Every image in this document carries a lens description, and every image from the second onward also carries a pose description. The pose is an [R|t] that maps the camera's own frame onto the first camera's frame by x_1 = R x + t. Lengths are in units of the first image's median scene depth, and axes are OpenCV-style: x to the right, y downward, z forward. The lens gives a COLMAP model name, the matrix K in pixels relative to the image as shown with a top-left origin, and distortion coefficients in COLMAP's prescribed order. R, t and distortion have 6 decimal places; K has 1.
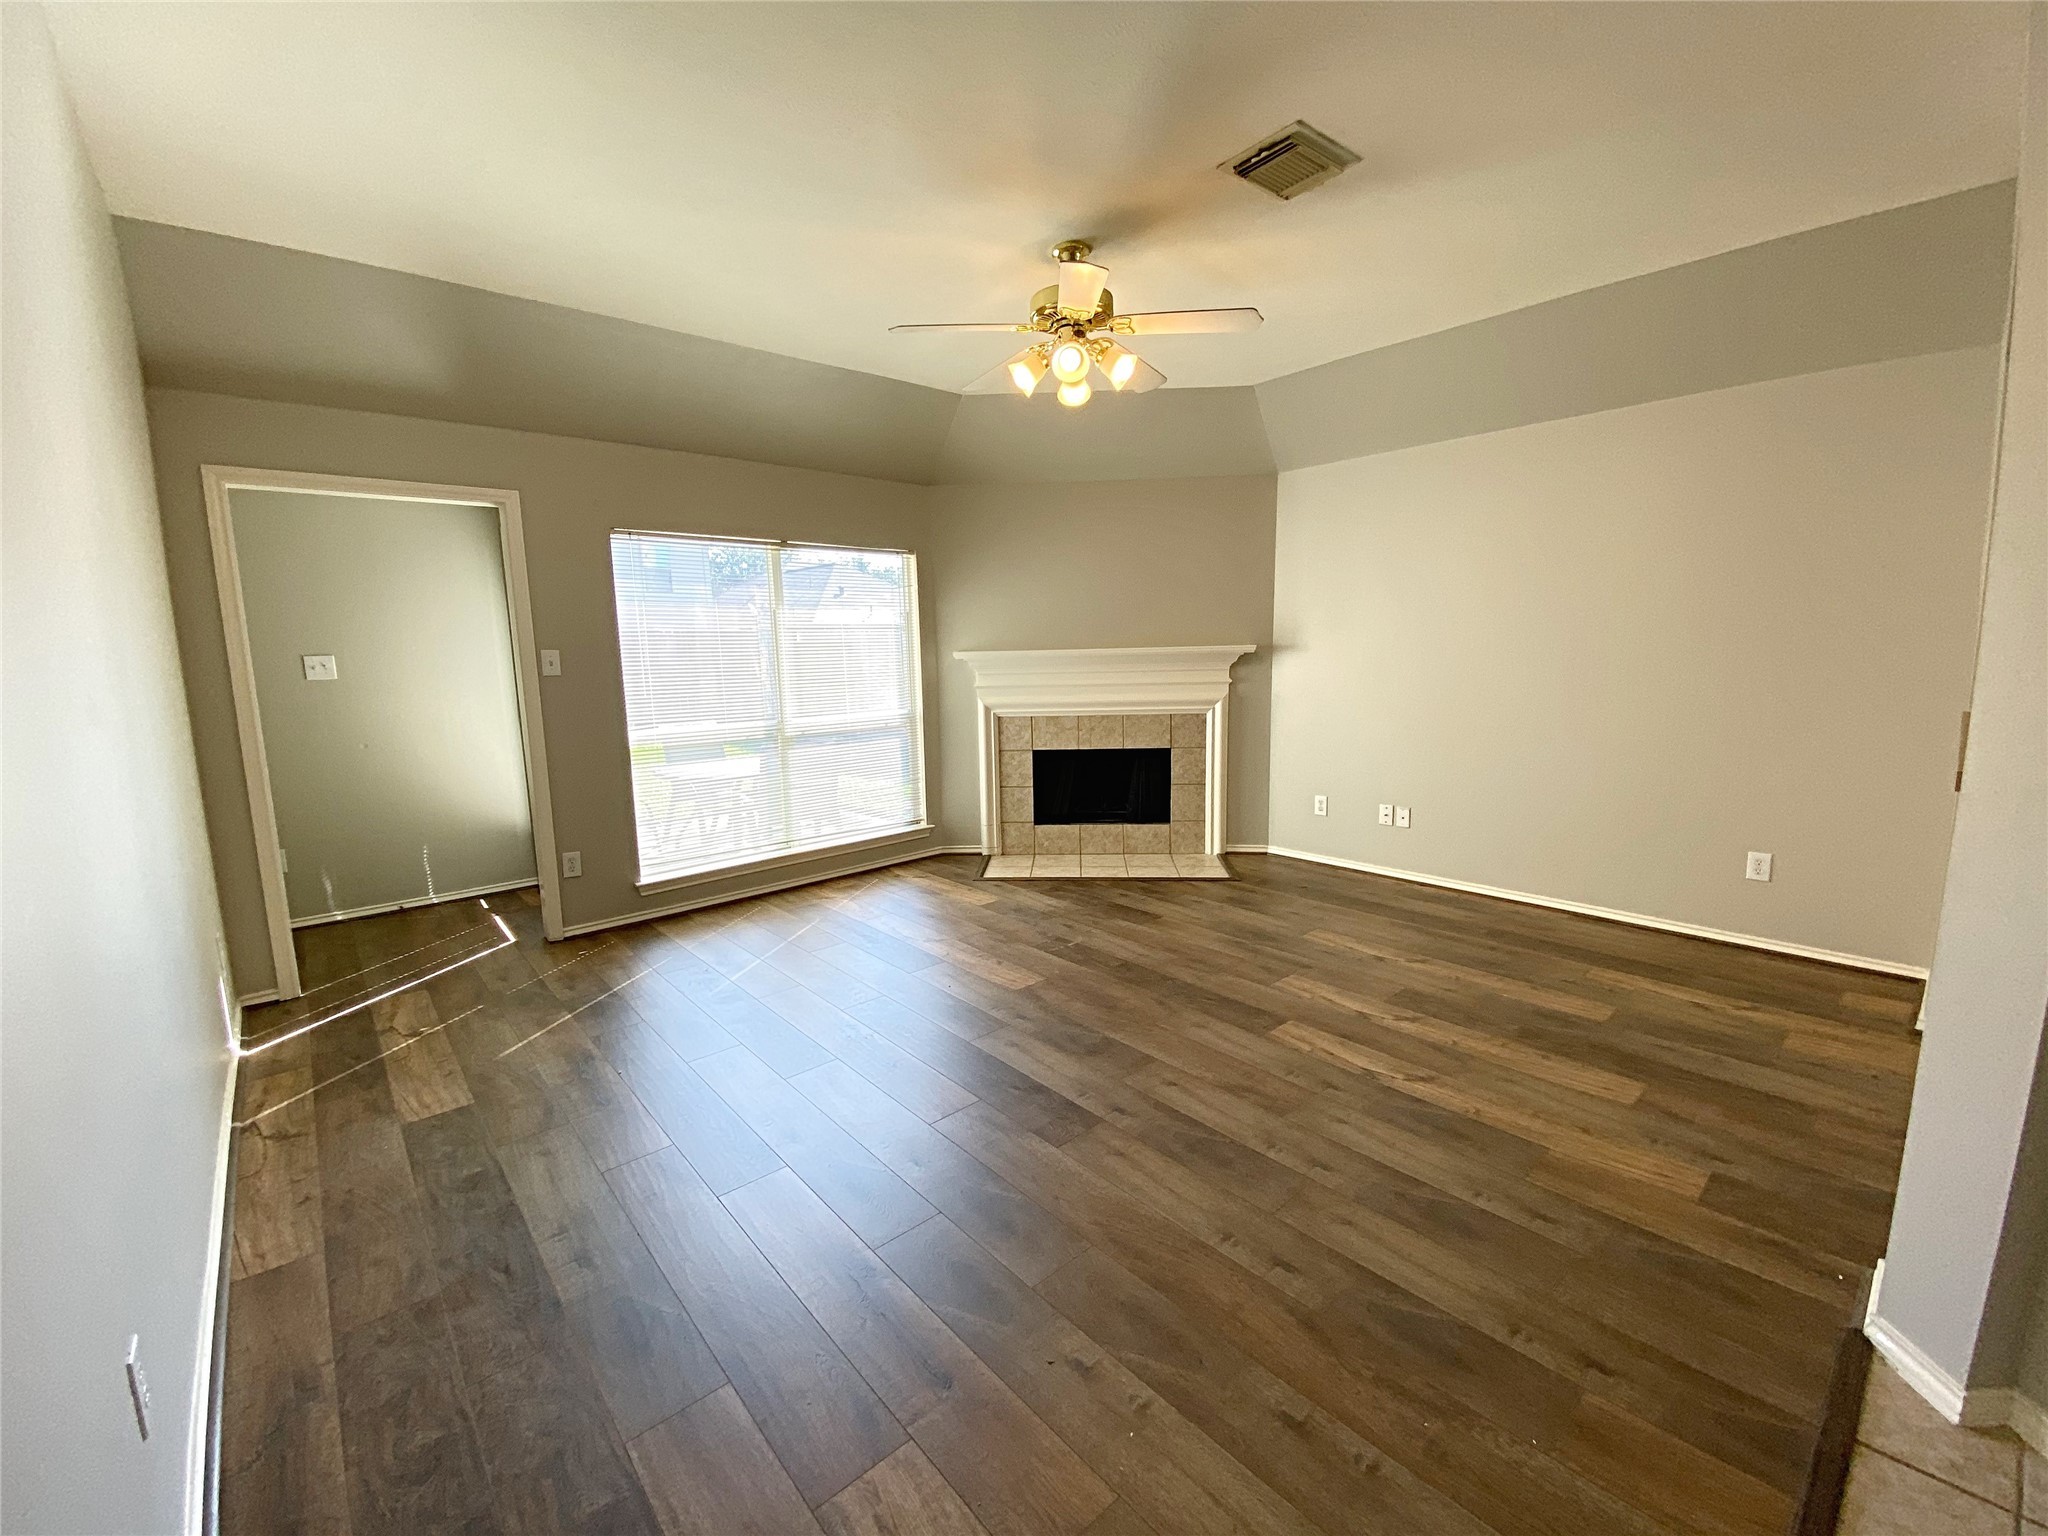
lens RADIAL K [[836.7, 0, 1043.9], [0, 836.7, 769.5], [0, 0, 1]] dist [0.006832, -0.005812]
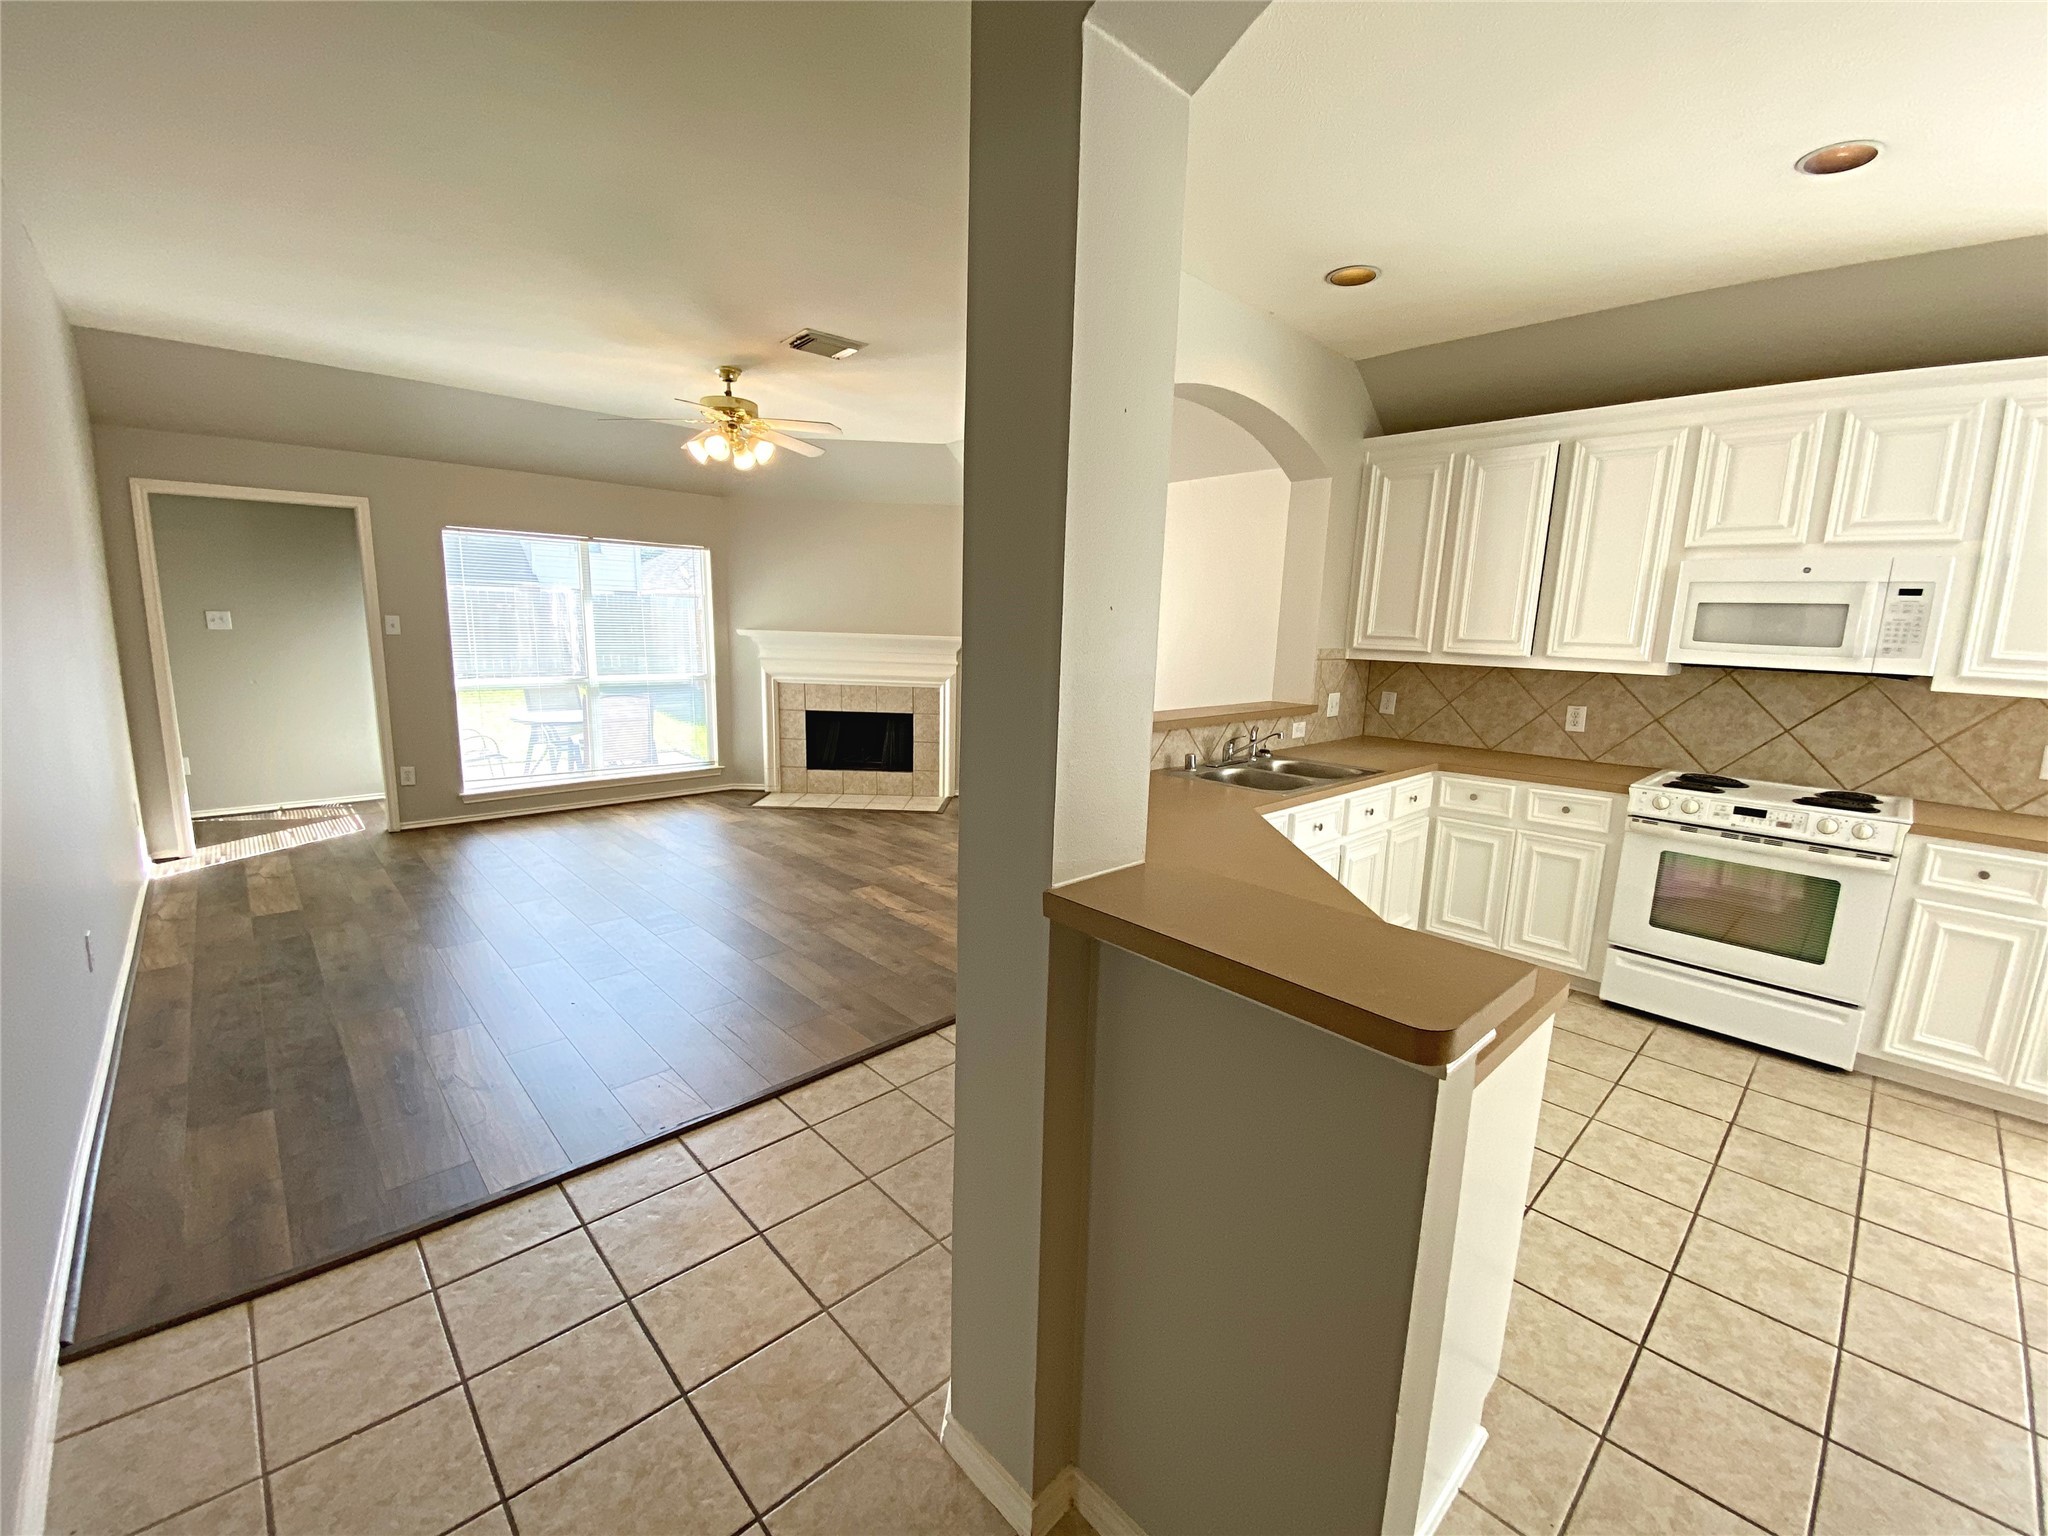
lens RADIAL K [[836.7, 0, 1033.9], [0, 836.7, 763.0], [0, 0, 1]] dist [0.006832, -0.005812]
pose [[0.998344, 0.038967, 0.042308, 0.350271], [-0.039669, 0.999087, 0.015880, 0.028556], [-0.041650, -0.017532, 0.998978, -0.354106]]
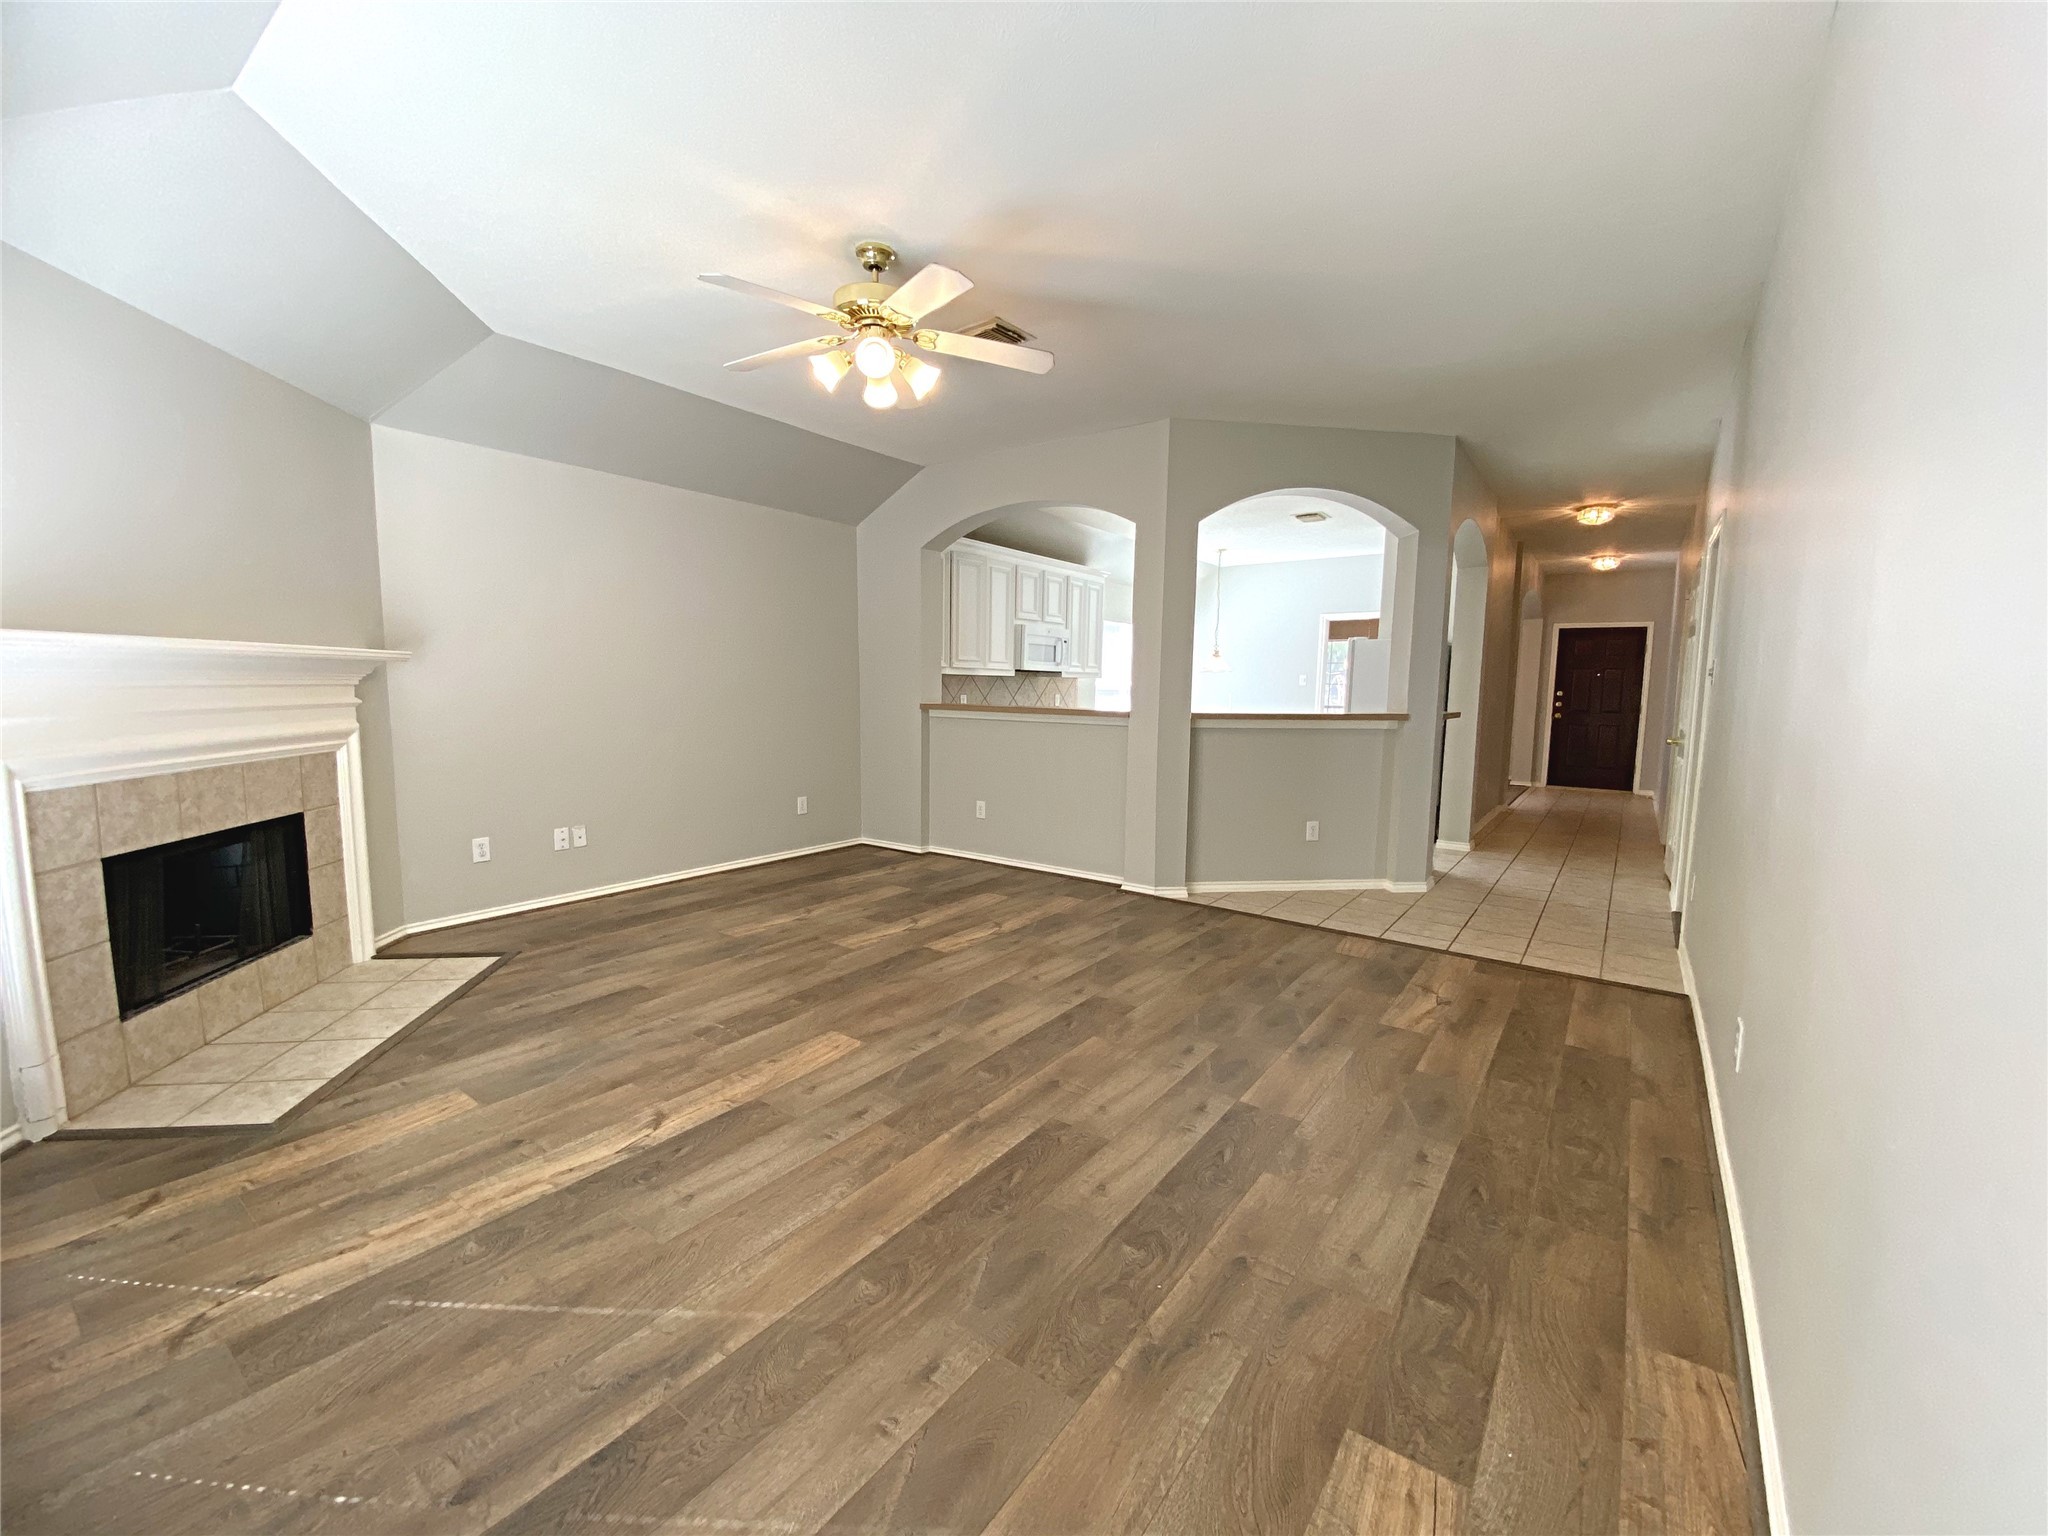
lens RADIAL K [[836.7, 0, 1026.9], [0, 836.7, 761.1], [0, 0, 1]] dist [0.006832, -0.005812]
pose [[-0.210532, -0.075479, 0.974669, -0.656097], [0.142406, 0.984012, 0.106963, -0.062468], [-0.967159, 0.161318, -0.196417, 0.720096]]
